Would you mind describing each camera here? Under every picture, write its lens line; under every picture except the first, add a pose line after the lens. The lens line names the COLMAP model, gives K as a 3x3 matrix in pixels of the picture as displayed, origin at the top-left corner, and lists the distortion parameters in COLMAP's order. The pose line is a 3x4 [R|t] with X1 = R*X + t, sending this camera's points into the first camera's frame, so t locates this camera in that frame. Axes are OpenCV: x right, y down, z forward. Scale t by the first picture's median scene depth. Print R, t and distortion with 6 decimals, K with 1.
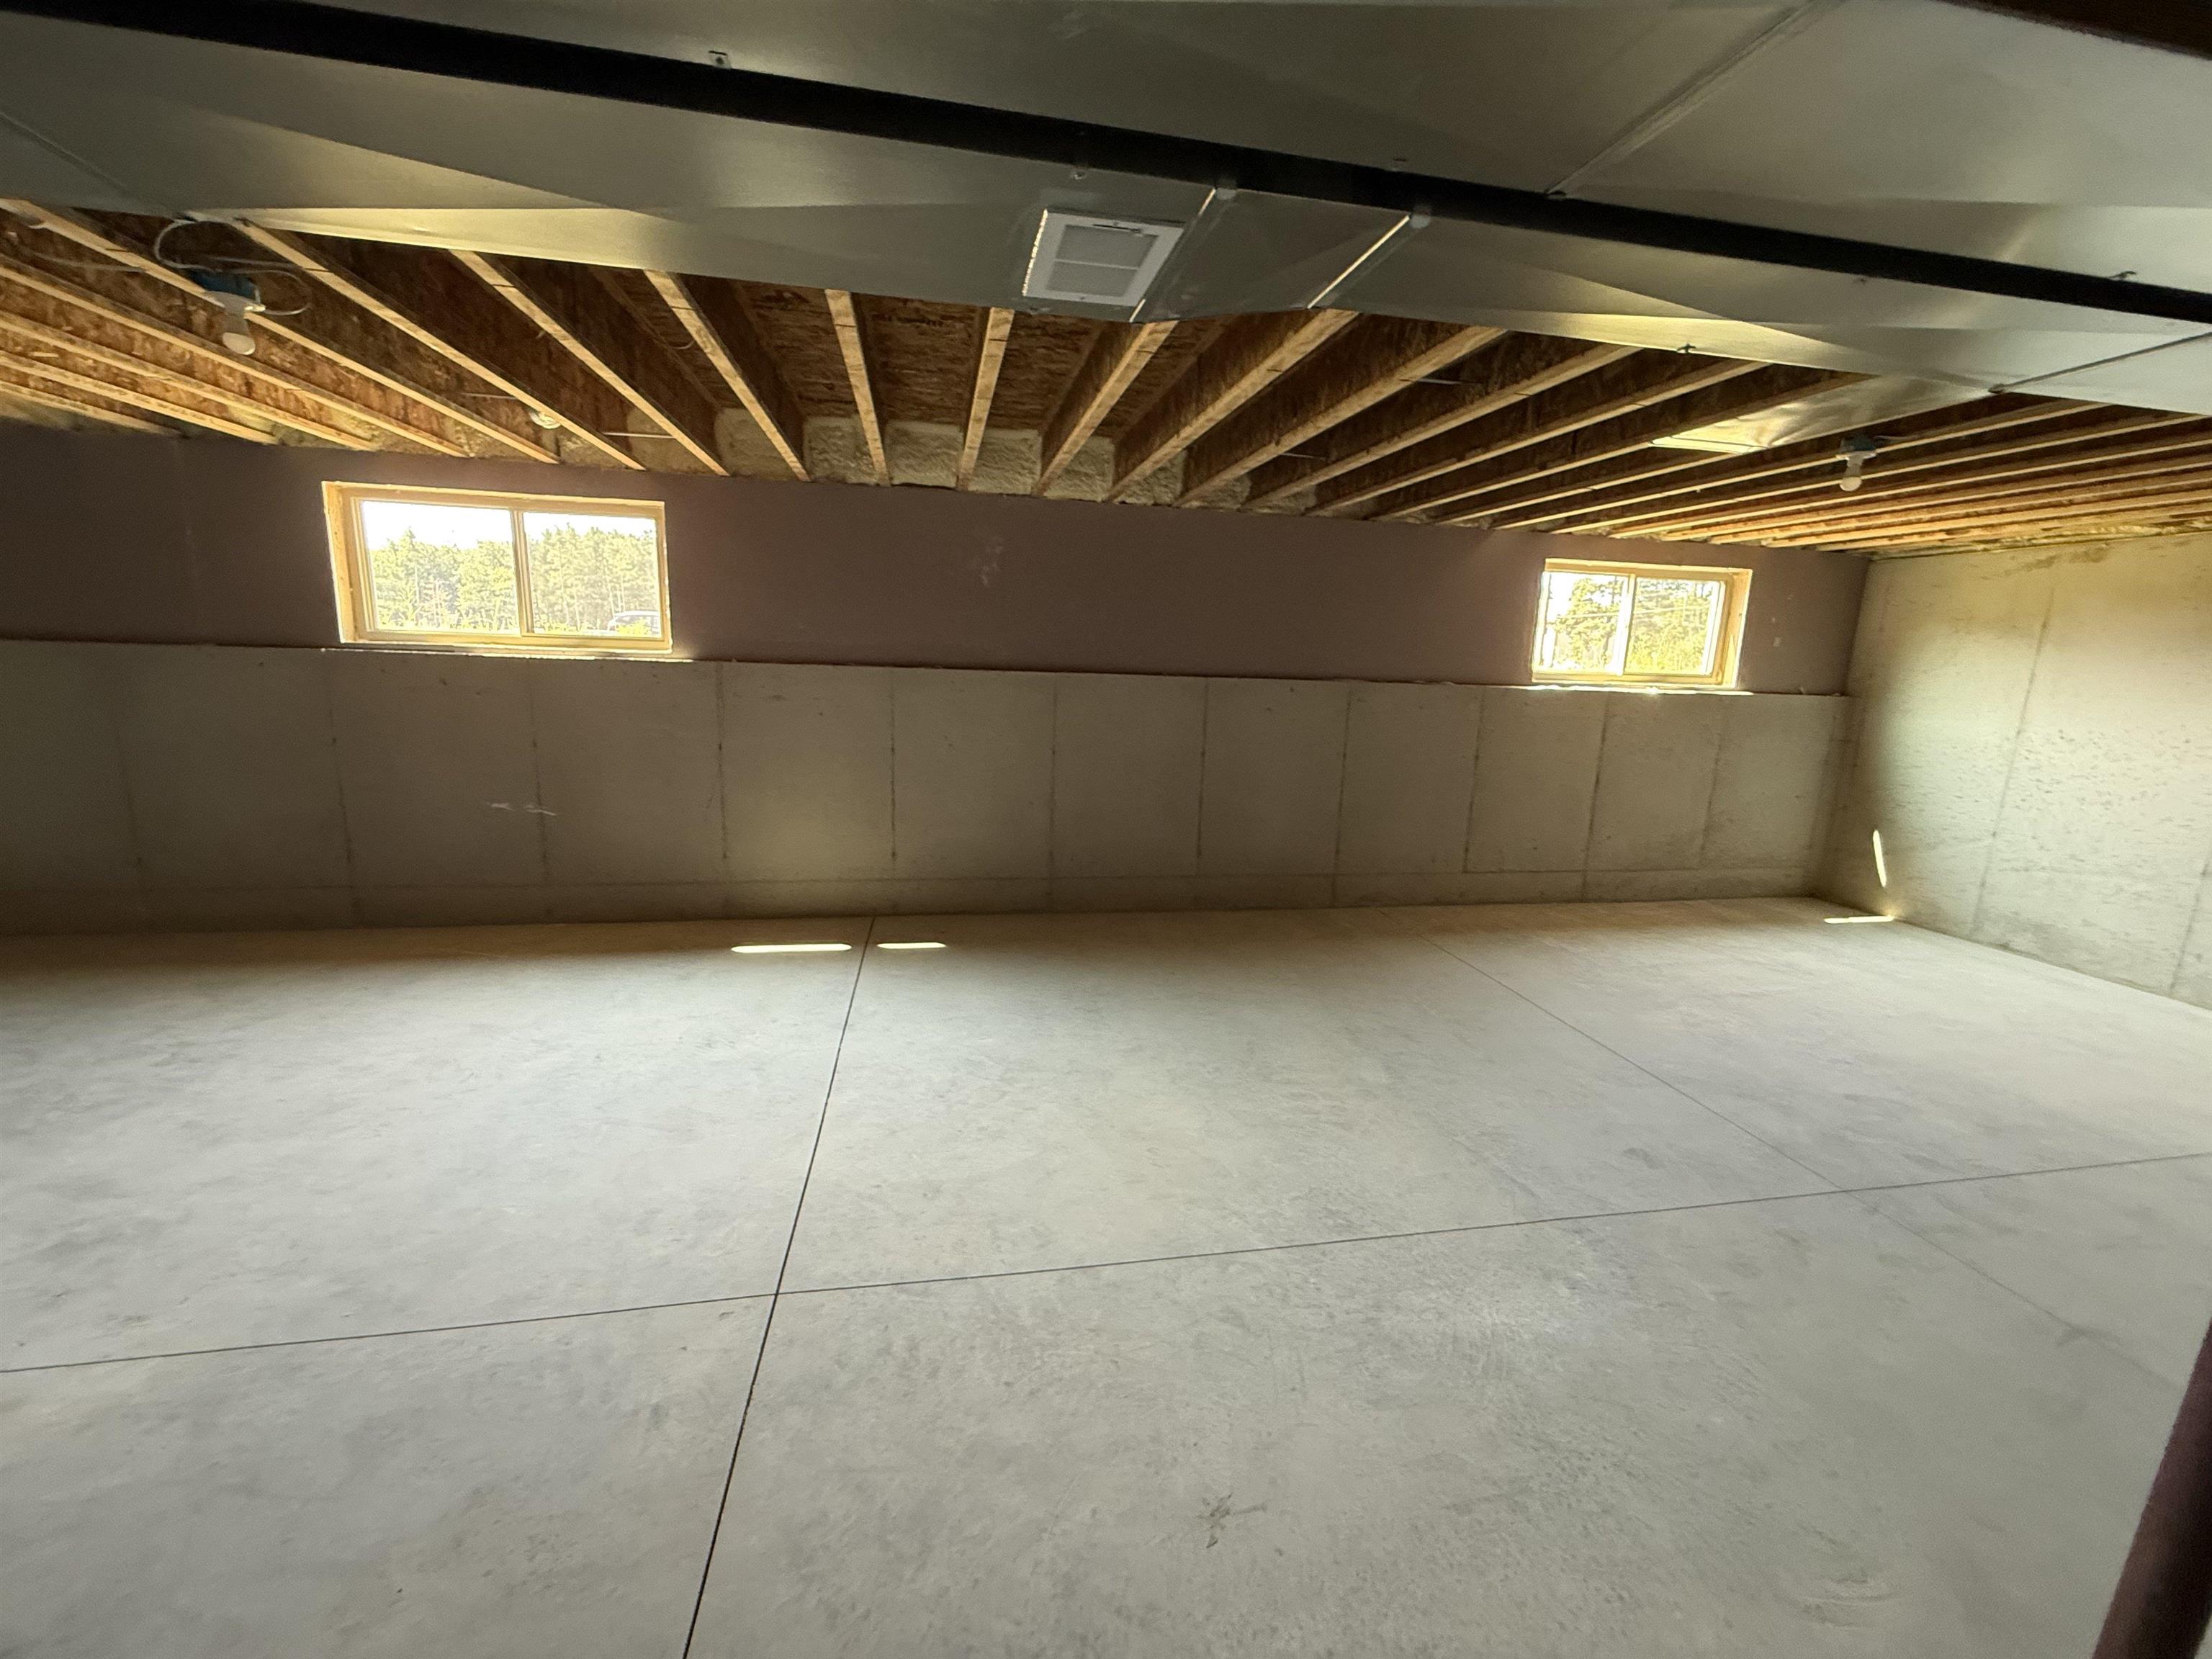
lens RADIAL K [[879.0, 0, 1106.7], [0, 879.0, 824.5], [0, 0, 1]] dist [-0.001623, -0.000277]
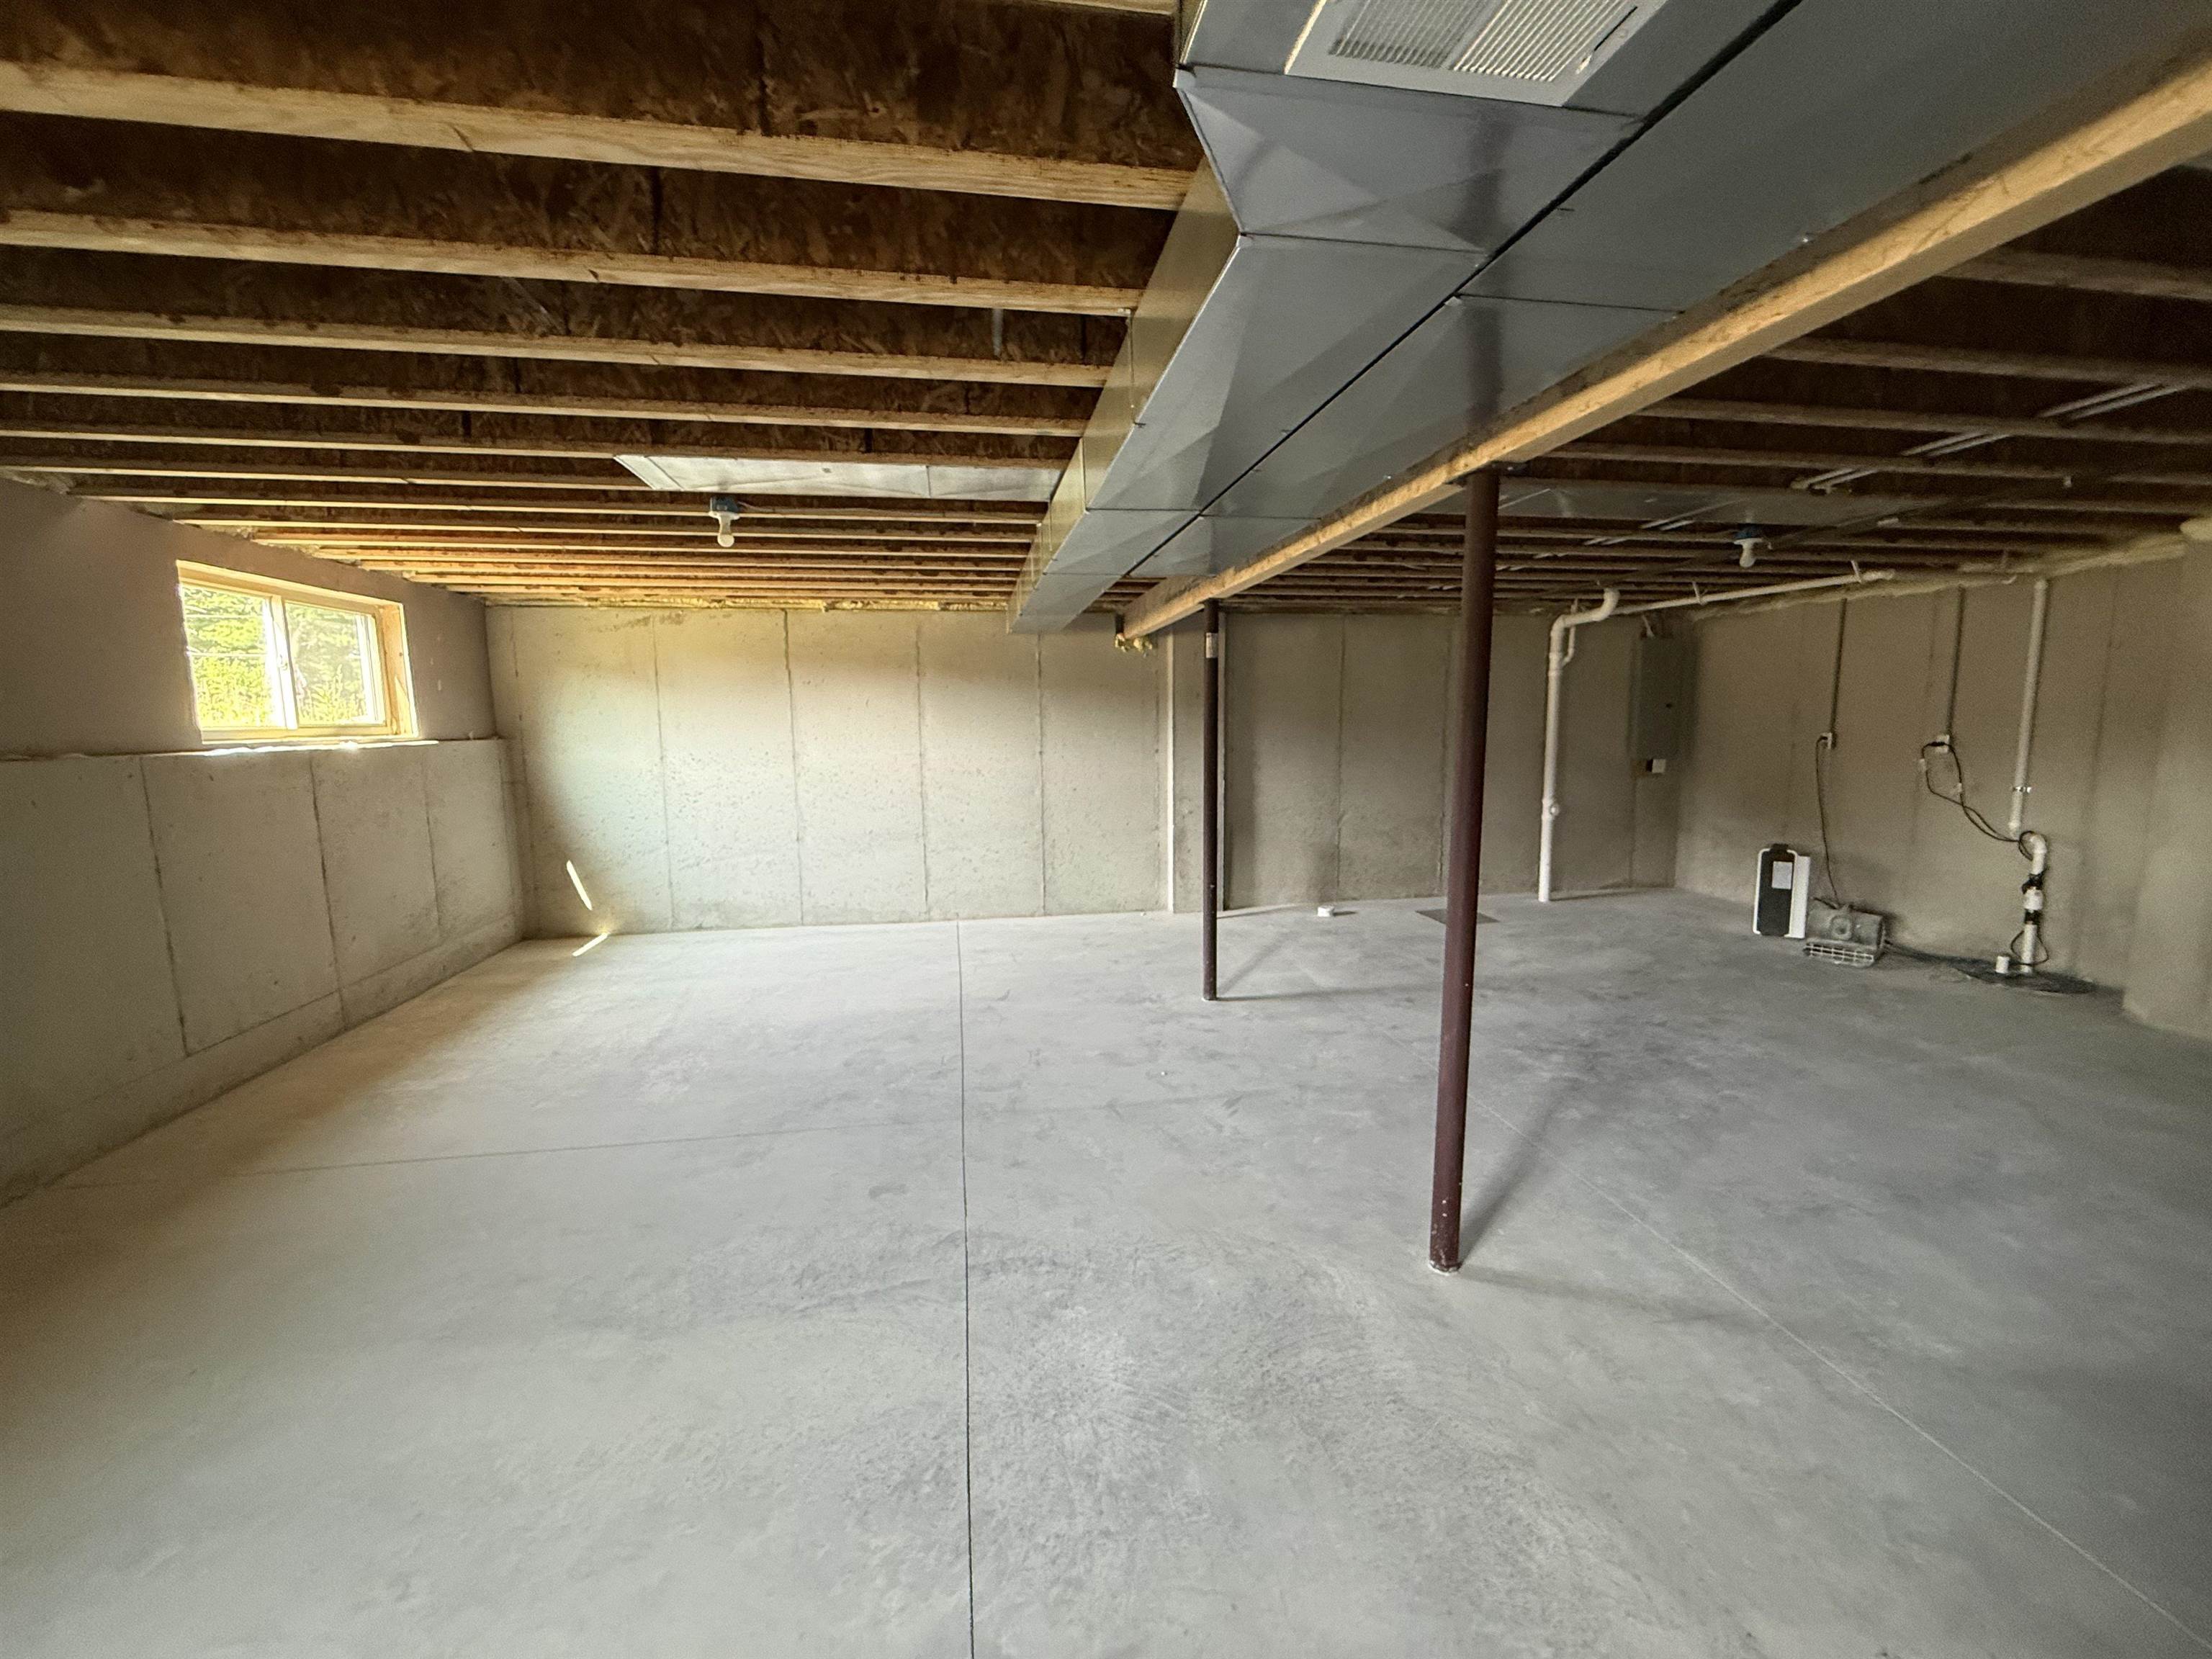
lens RADIAL K [[879.0, 0, 1106.7], [0, 879.0, 824.5], [0, 0, 1]] dist [-0.001623, -0.000277]
pose [[0.032769, -0.154633, 0.987428, -0.166549], [0.204324, 0.968130, 0.144830, -0.065525], [-0.978355, 0.197010, 0.063320, 0.327865]]
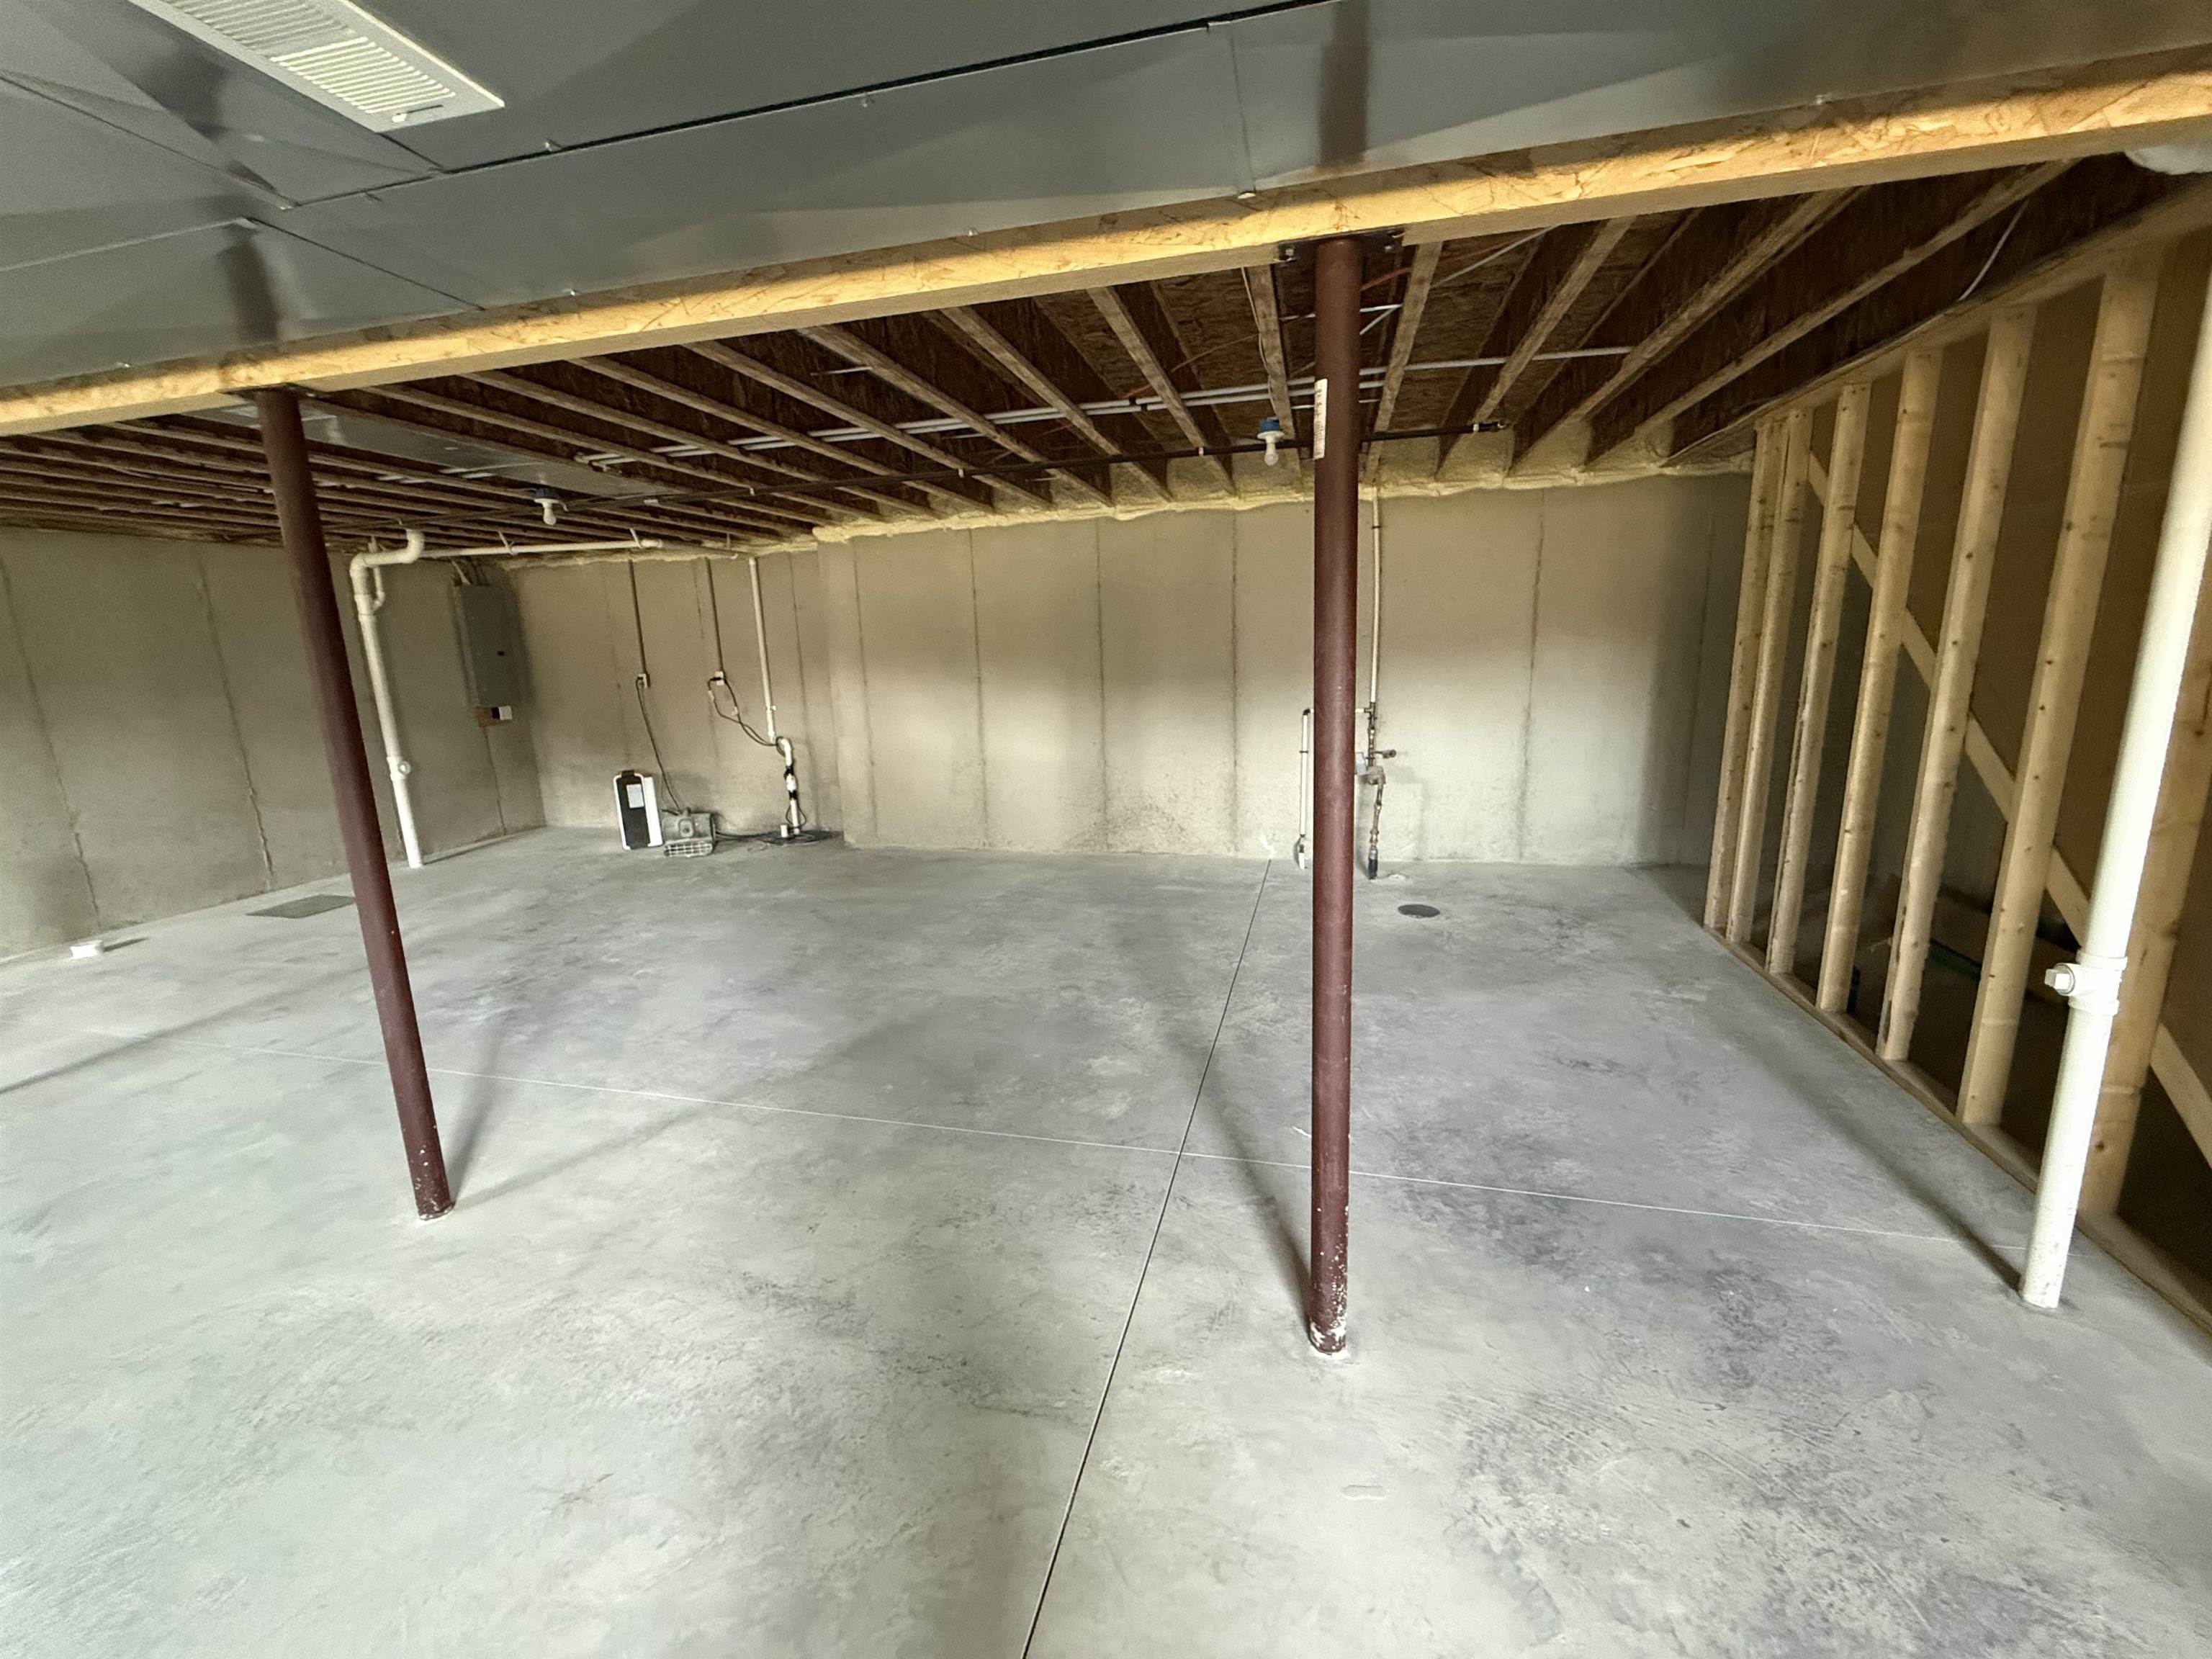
lens RADIAL K [[879.0, 0, 1106.7], [0, 879.0, 824.5], [0, 0, 1]] dist [-0.001623, -0.000277]
pose [[-0.908513, -0.087834, 0.408520, -0.229349], [0.083447, 0.919827, 0.383348, -0.072265], [-0.409439, 0.382366, -0.828345, 0.388265]]
